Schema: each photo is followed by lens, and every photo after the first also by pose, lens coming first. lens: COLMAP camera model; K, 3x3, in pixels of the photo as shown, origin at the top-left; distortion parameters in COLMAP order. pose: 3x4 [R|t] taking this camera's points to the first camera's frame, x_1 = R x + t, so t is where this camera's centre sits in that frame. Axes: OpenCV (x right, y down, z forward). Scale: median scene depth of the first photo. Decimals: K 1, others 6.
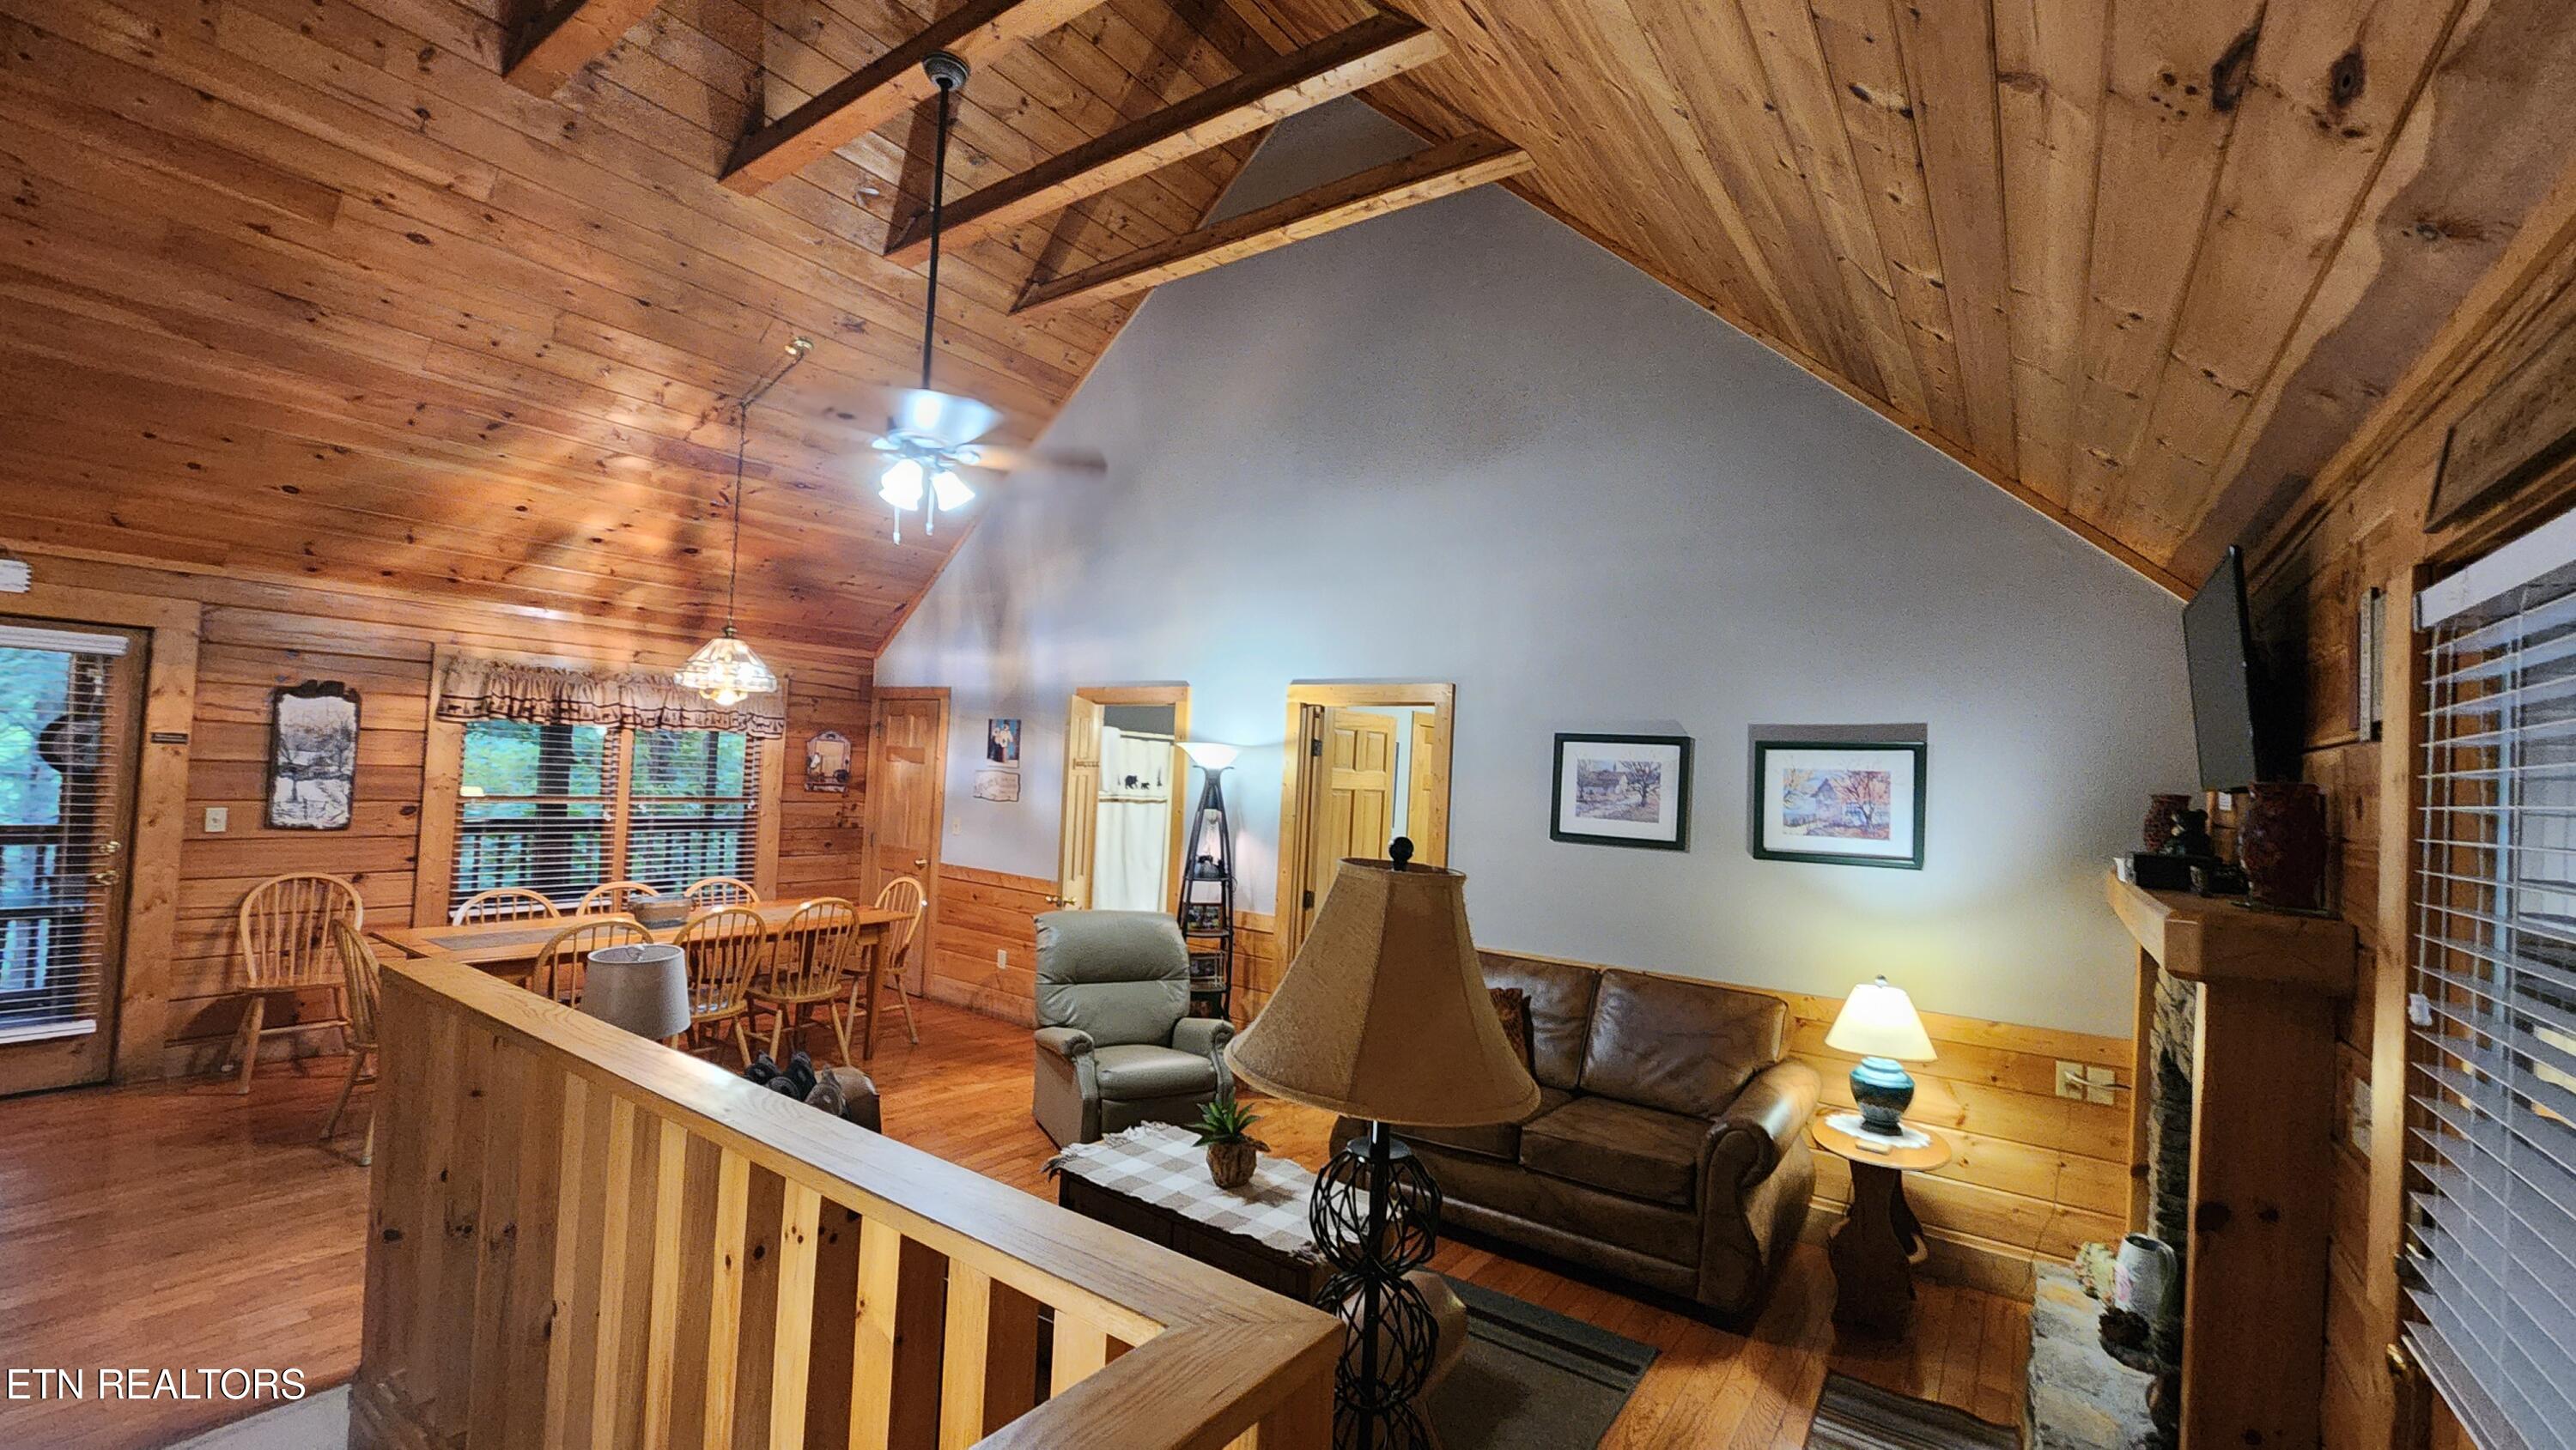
lens RADIAL K [[1057.6, 0, 1267.3], [0, 1057.6, 743.9], [0, 0, 1]] dist [0.004985, 0.000073]
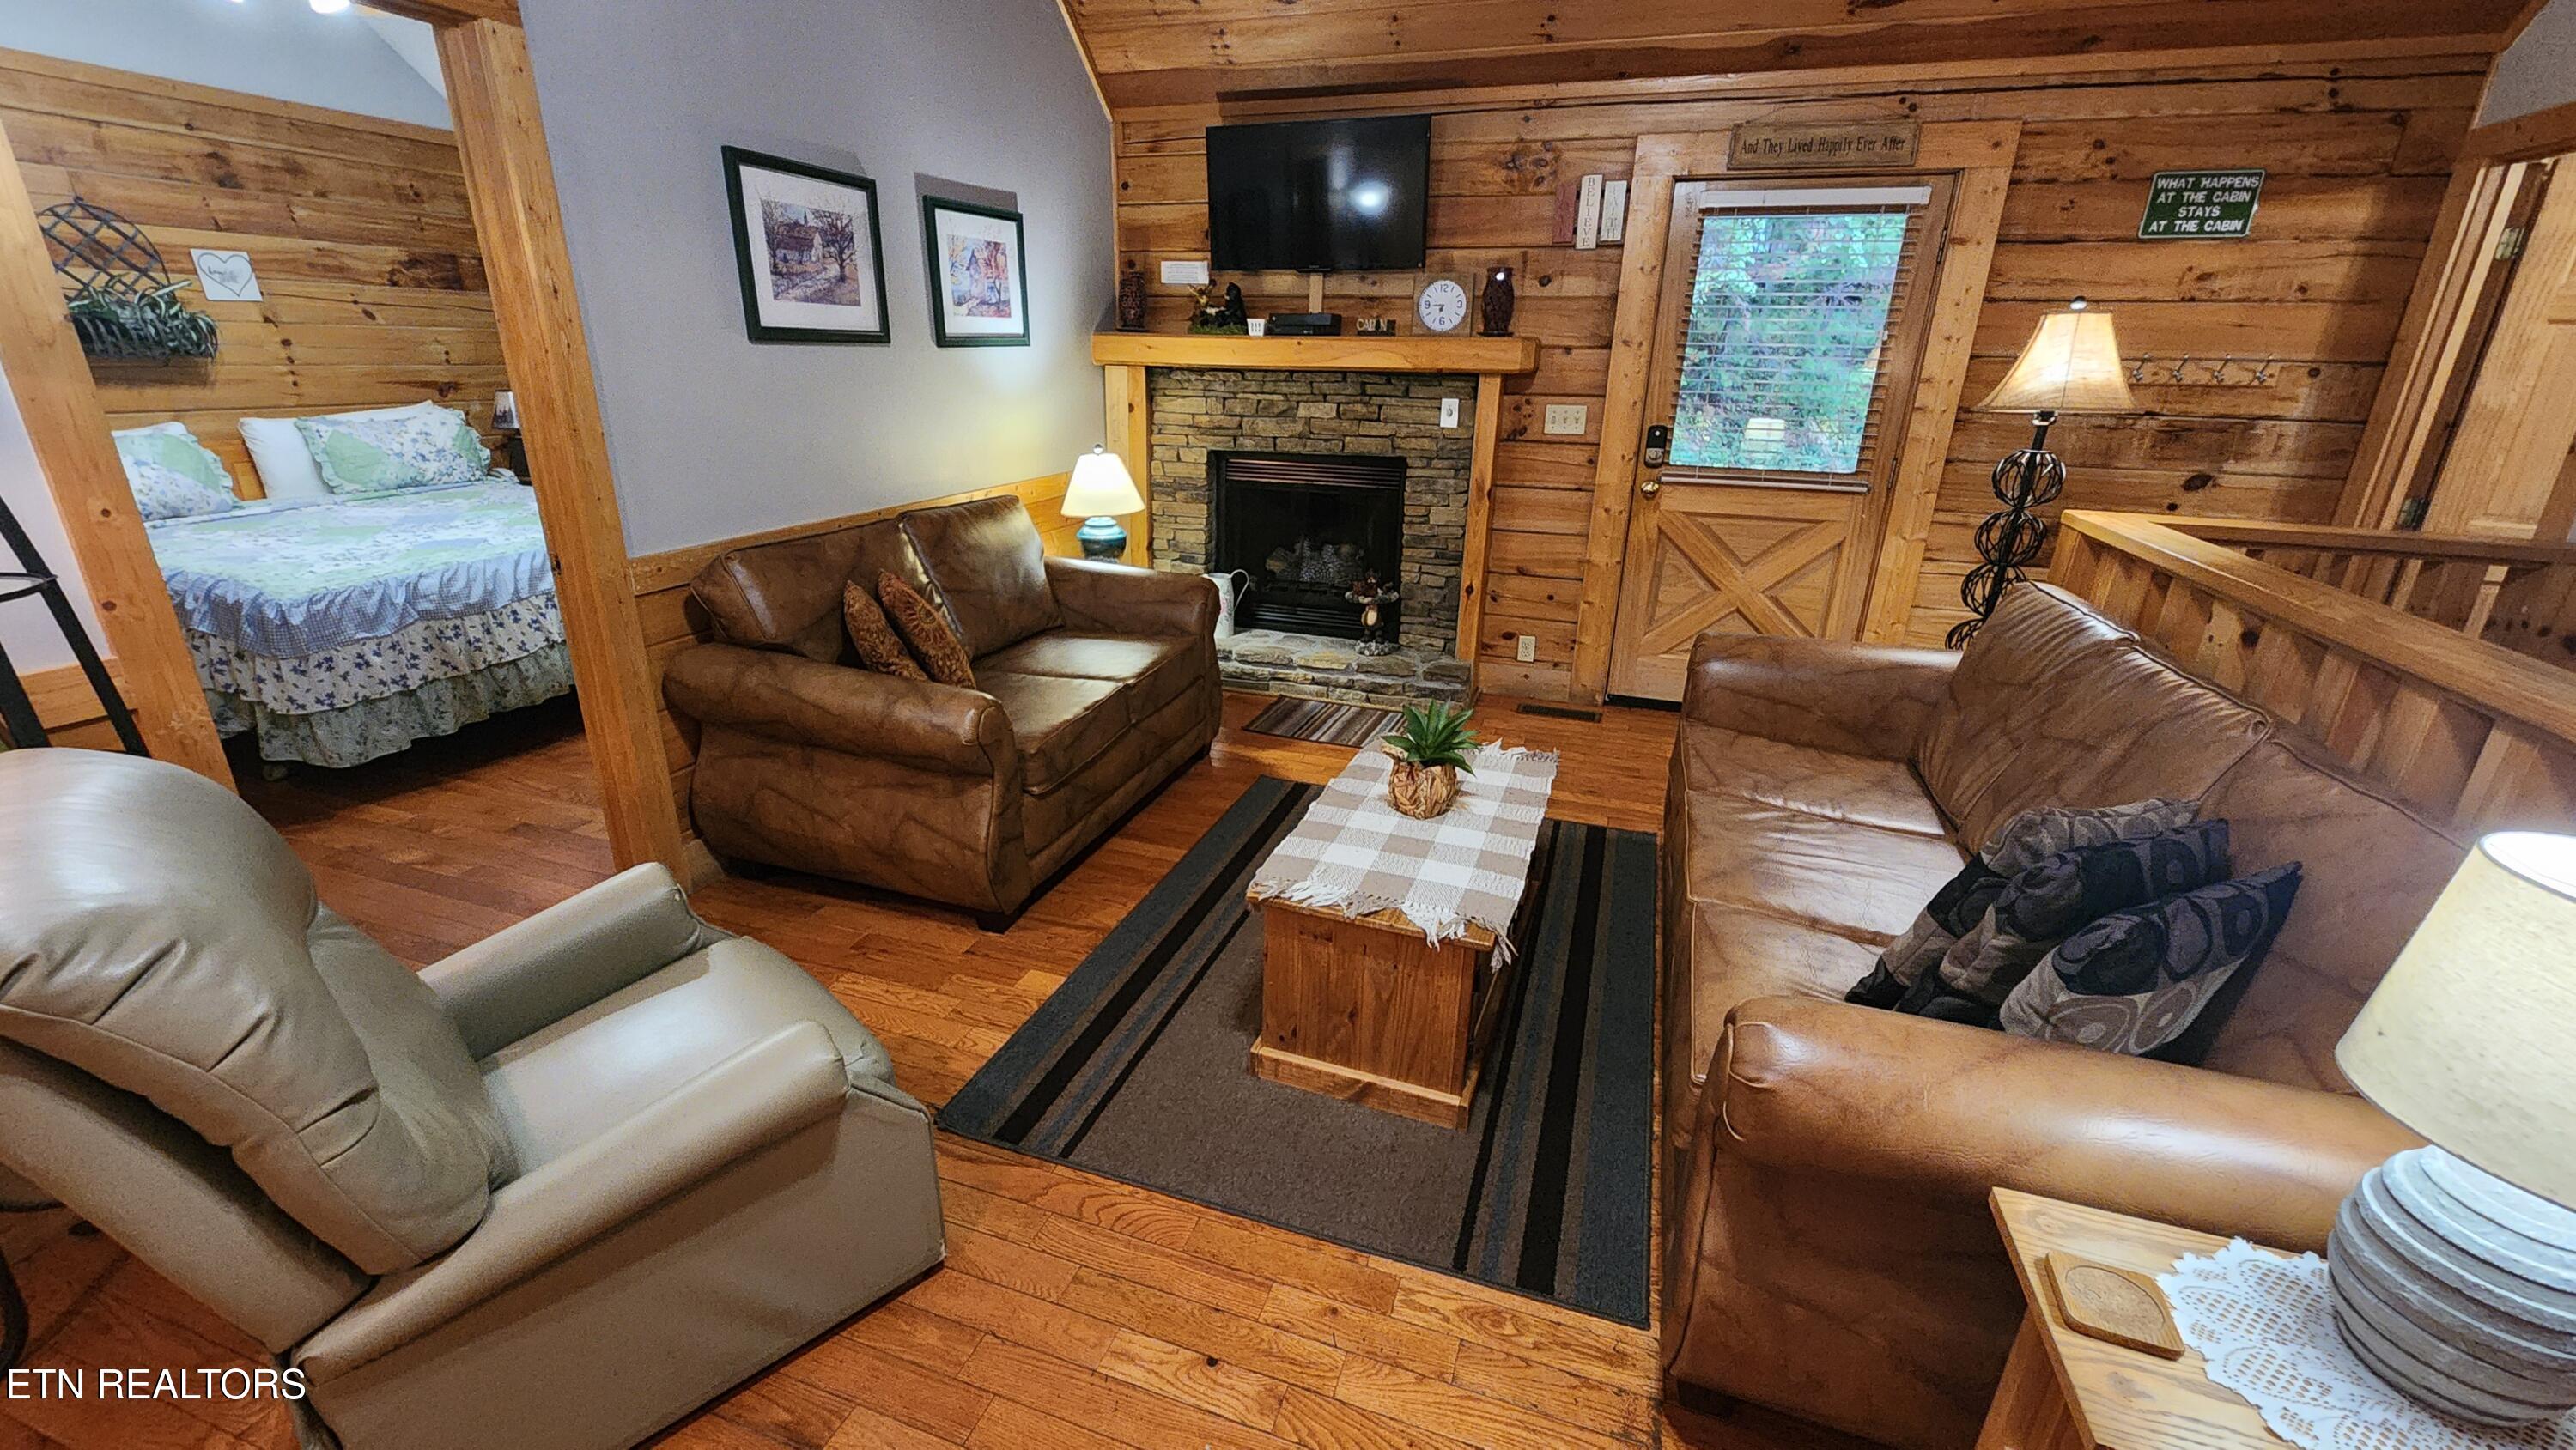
lens RADIAL K [[1057.6, 0, 1289.0], [0, 1057.6, 740.1], [0, 0, 1]] dist [0.004985, 0.000073]
pose [[-0.306430, -0.382196, 0.871795, -0.405017], [-0.060163, 0.921799, 0.382971, 0.044266], [-0.949990, 0.064904, -0.305461, 0.806614]]
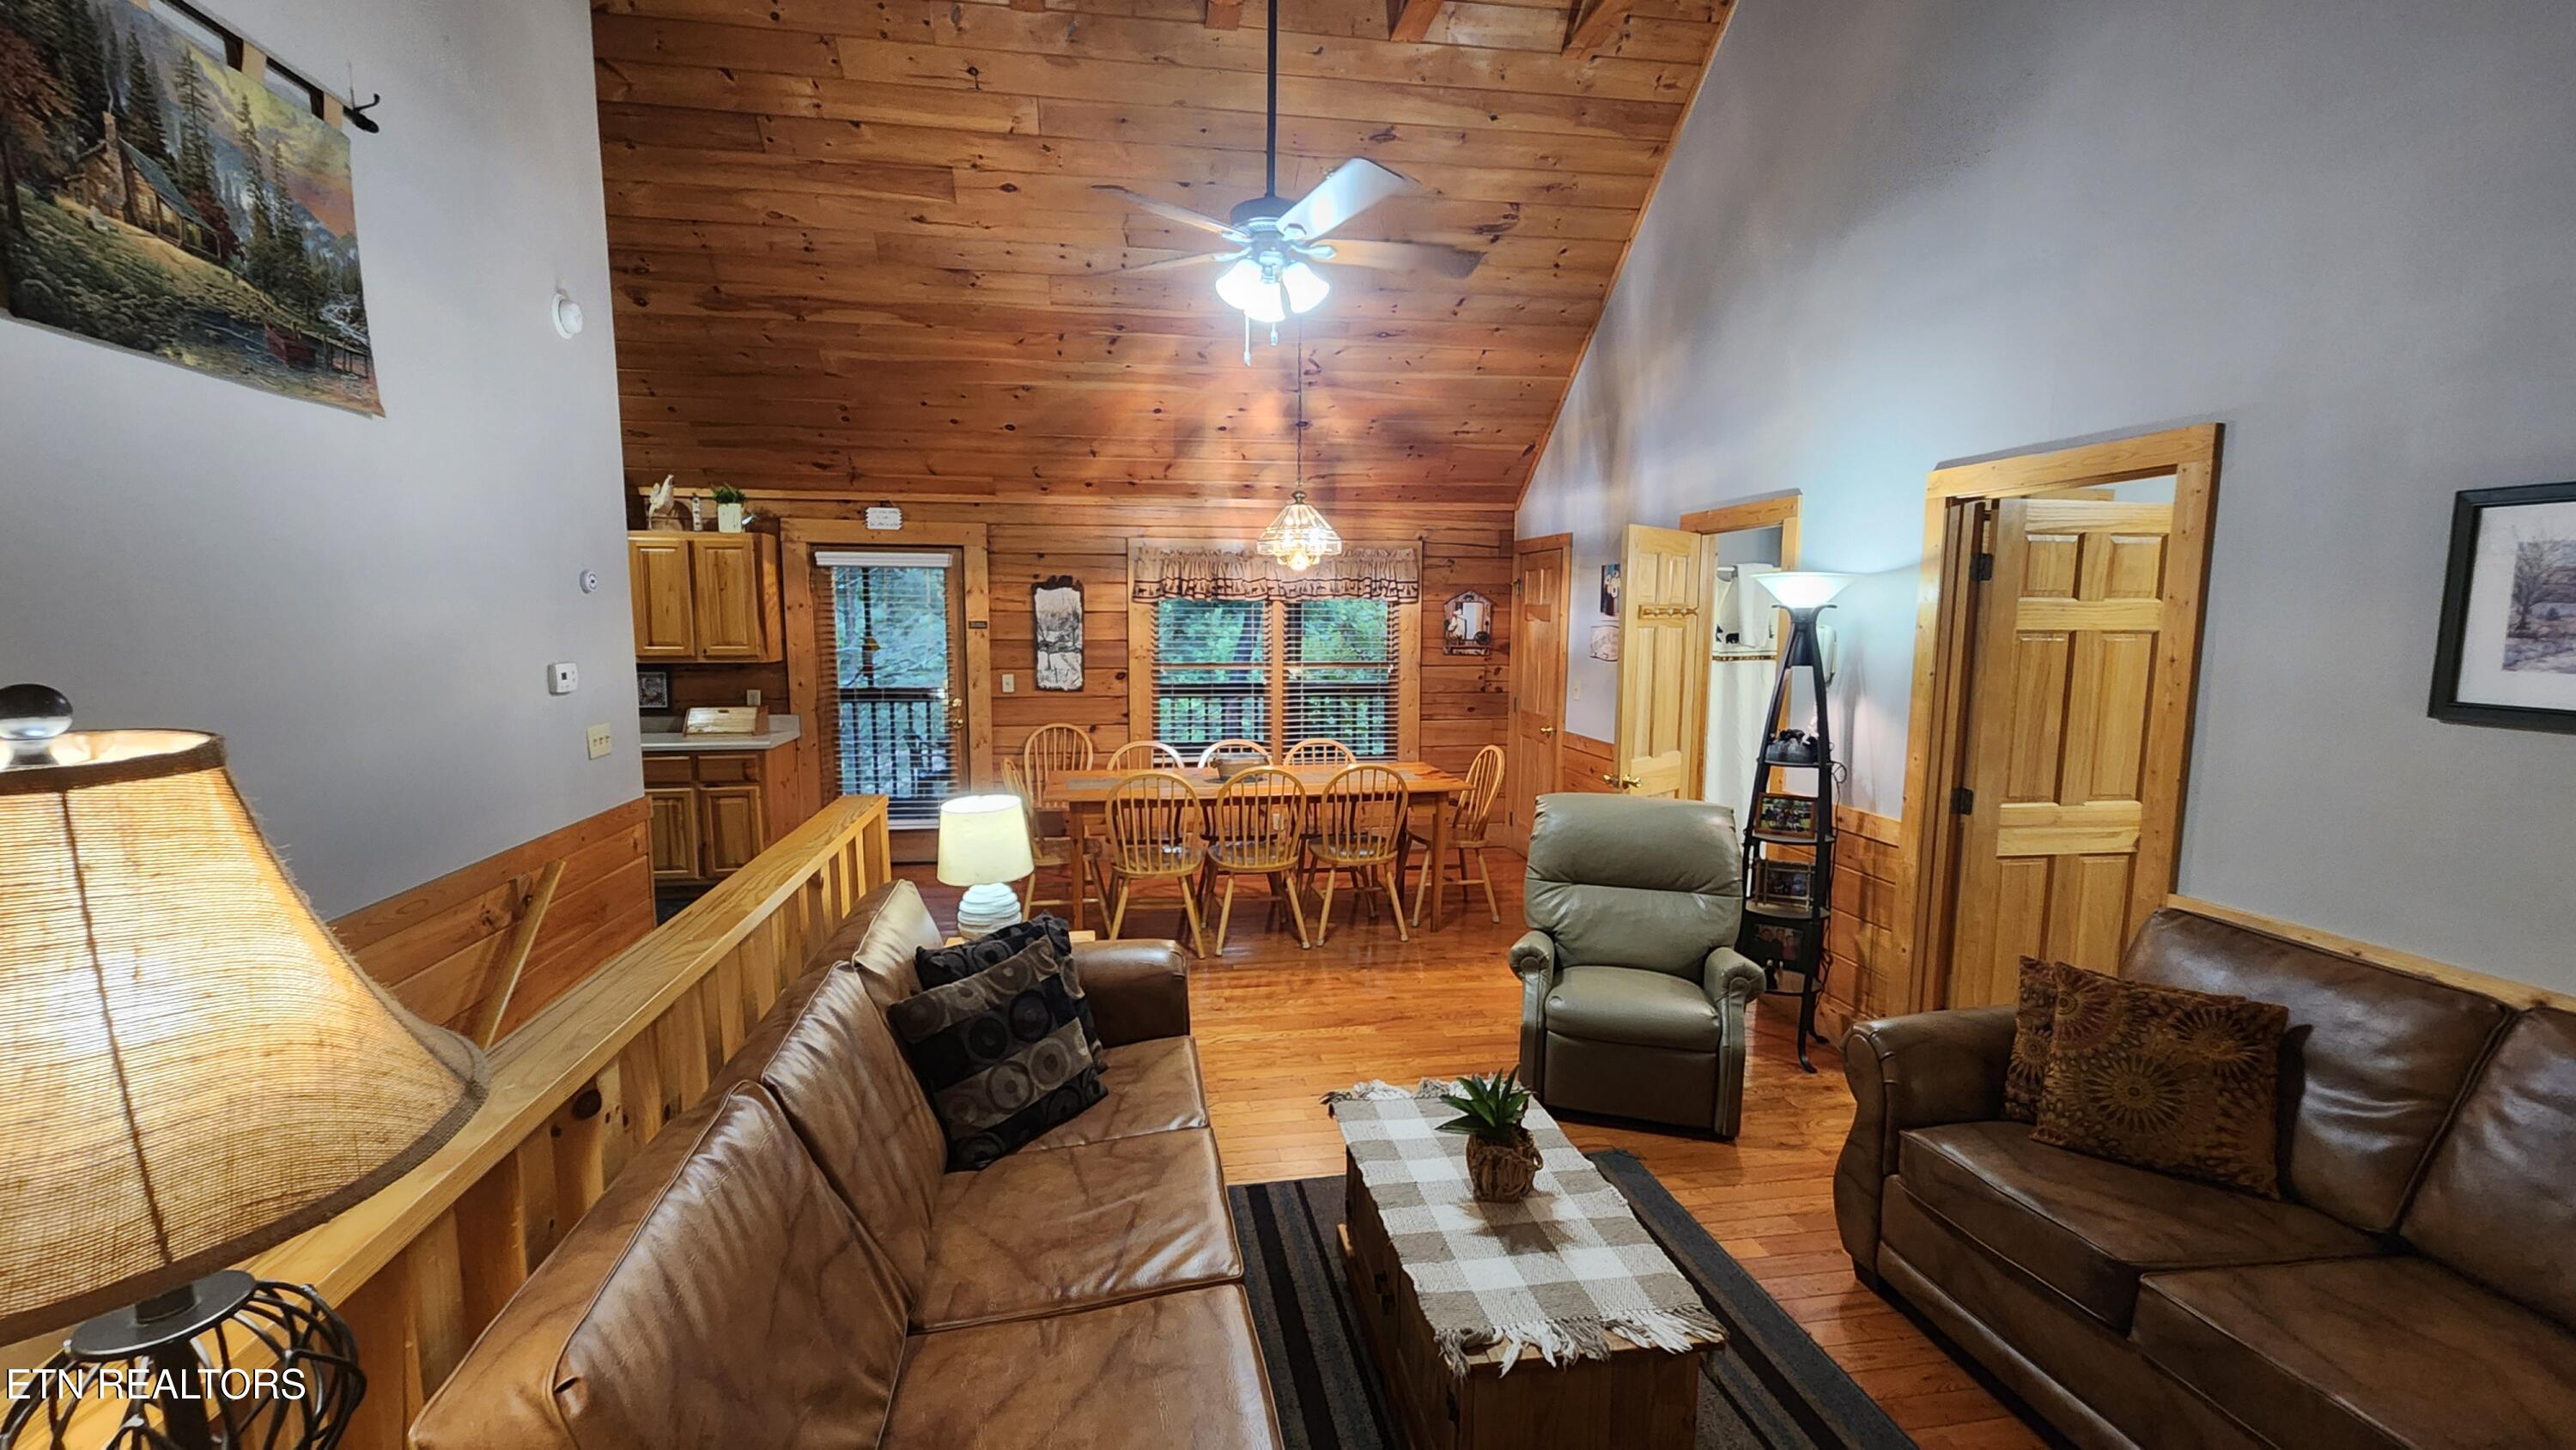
lens RADIAL K [[1057.6, 0, 1279.2], [0, 1057.6, 734.9], [0, 0, 1]] dist [0.004985, 0.000073]
pose [[0.713243, 0.031368, -0.700215, 0.208374], [0.051472, 0.993957, 0.096957, 0.021980], [0.699025, -0.105195, 0.707318, 0.262970]]
